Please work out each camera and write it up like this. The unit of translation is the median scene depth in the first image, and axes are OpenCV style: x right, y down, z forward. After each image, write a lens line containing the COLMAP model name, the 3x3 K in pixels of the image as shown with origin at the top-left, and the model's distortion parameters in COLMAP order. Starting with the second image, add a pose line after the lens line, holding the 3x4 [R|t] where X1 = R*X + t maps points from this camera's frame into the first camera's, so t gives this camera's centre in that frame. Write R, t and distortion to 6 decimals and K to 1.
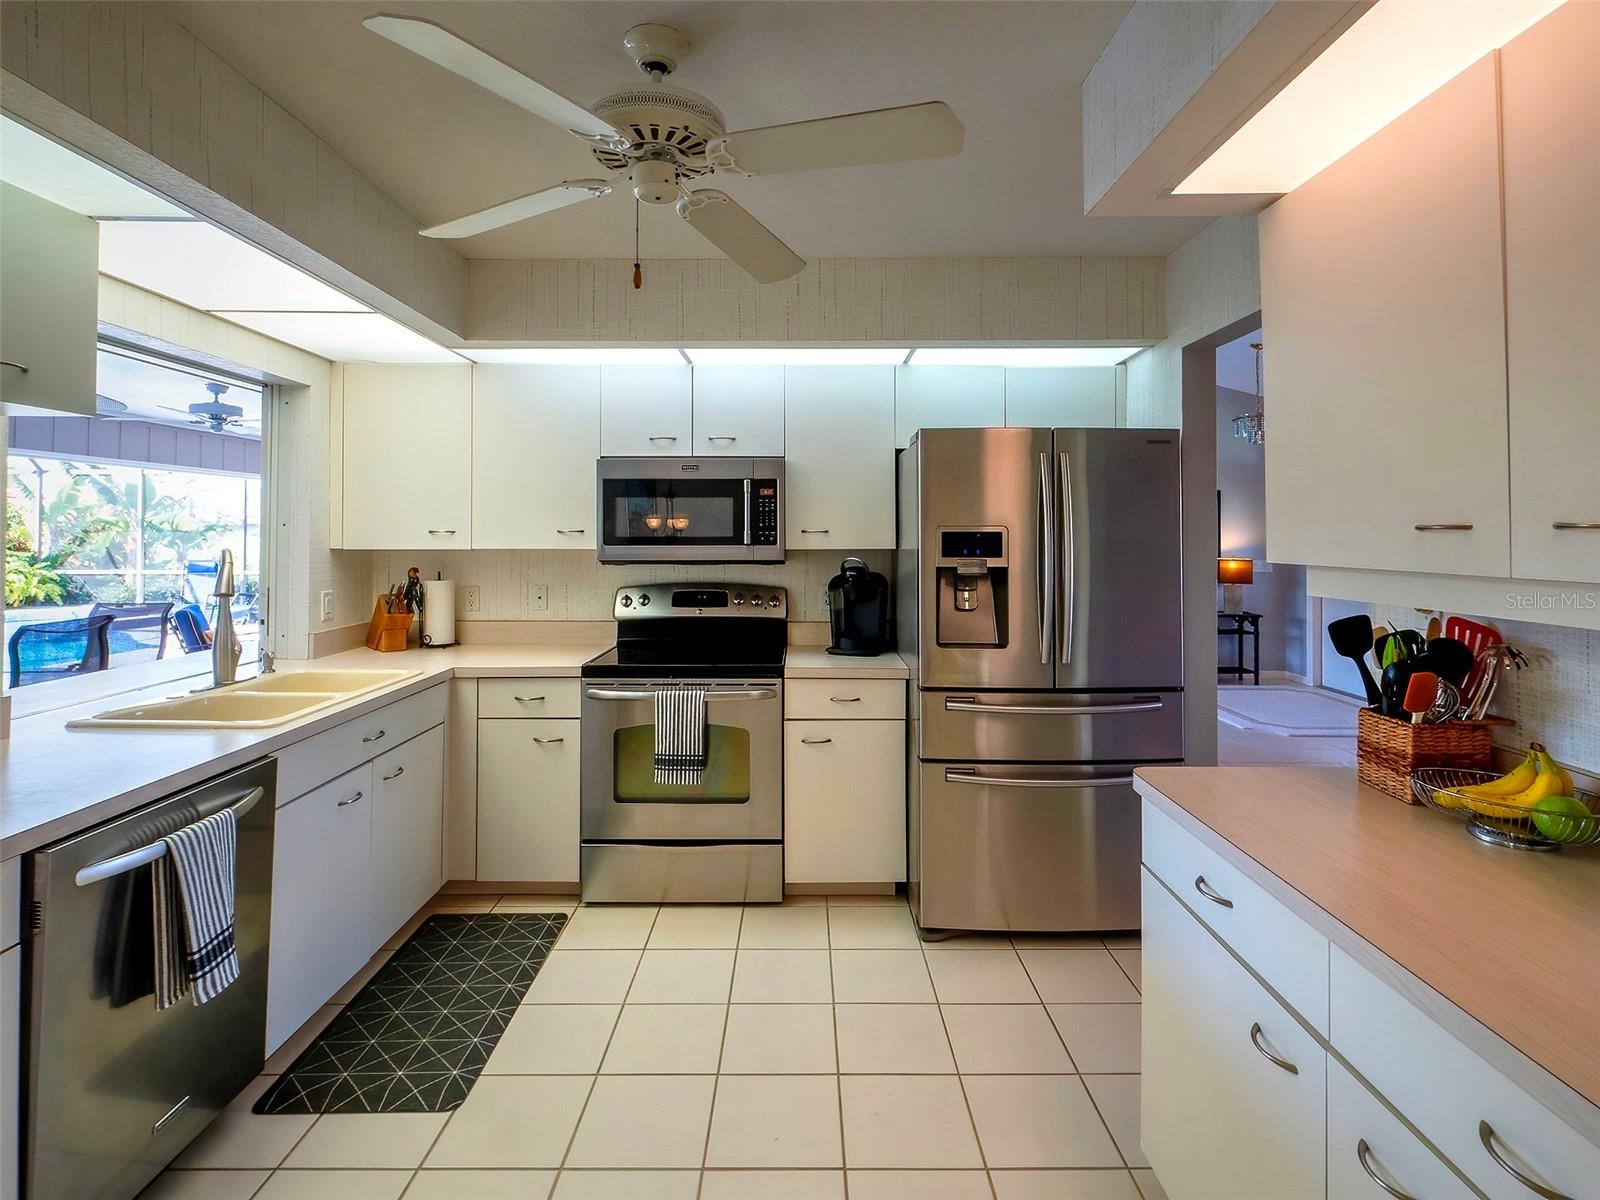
lens RADIAL K [[793.7, 0, 800.3], [0, 793.7, 528.6], [0, 0, 1]] dist [-0.007547, -0.001177]
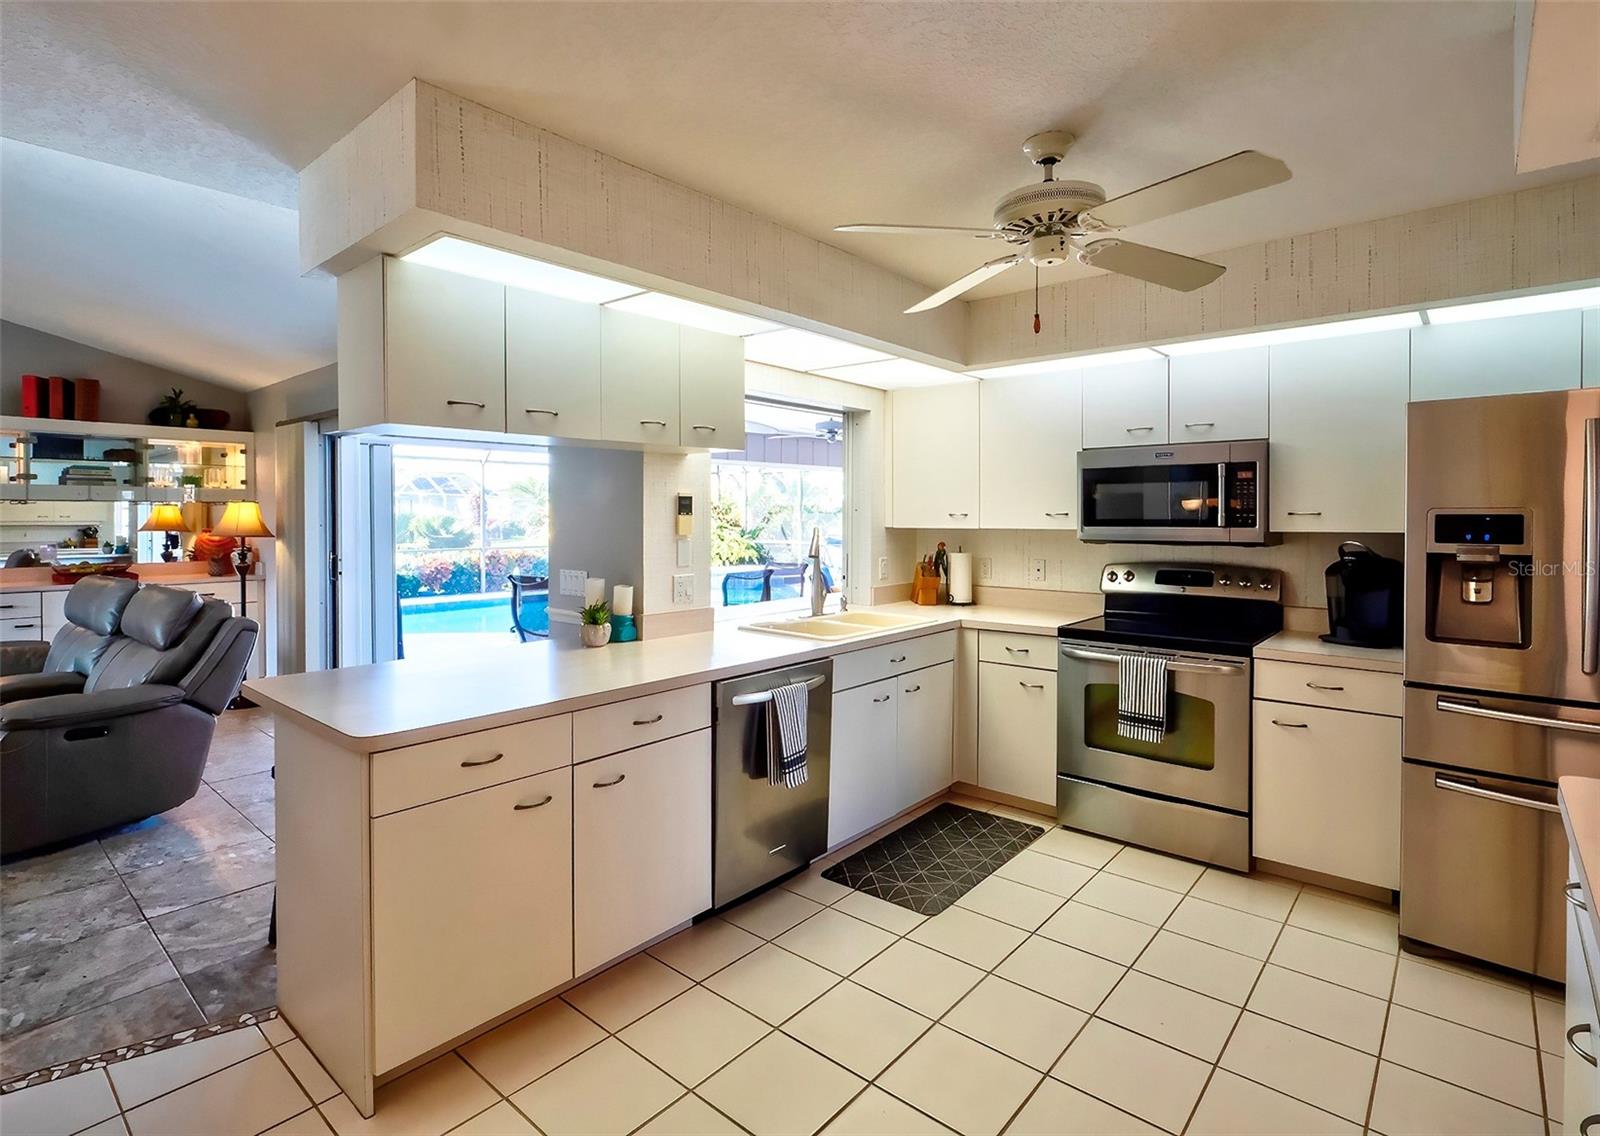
lens RADIAL K [[781.5, 0, 795.4], [0, 781.5, 542.3], [0, 0, 1]] dist [-0.004024, -0.000423]
pose [[0.758105, 0.021325, -0.651784, 0.181992], [0.007022, 0.999140, 0.040858, -0.005098], [0.652094, -0.035552, 0.757304, -0.138583]]
